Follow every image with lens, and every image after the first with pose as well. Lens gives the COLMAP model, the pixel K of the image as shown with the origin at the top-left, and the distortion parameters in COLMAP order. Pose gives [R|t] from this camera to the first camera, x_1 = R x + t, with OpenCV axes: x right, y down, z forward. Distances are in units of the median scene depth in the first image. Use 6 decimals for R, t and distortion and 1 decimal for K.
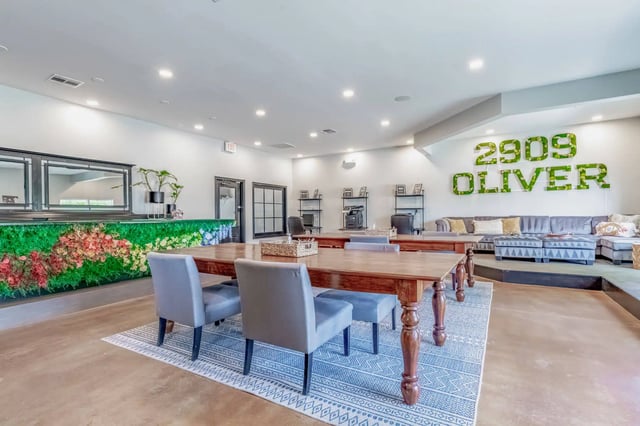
lens RADIAL K [[311.9, 0, 320.2], [0, 311.9, 213.2], [0, 0, 1]] dist [0.003951, 0.000301]
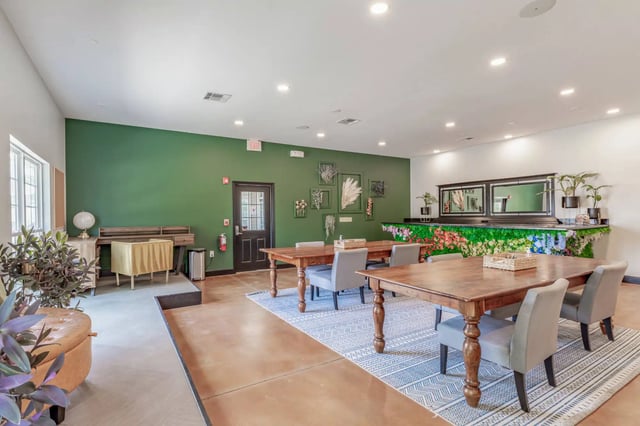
lens RADIAL K [[311.9, 0, 318.7], [0, 311.9, 216.2], [0, 0, 1]] dist [0.003951, 0.000301]
pose [[-0.460972, 0.017347, -0.887245, 0.852645], [0.019574, 0.999764, 0.009377, -0.036541], [0.887199, -0.013044, -0.461202, 0.888482]]
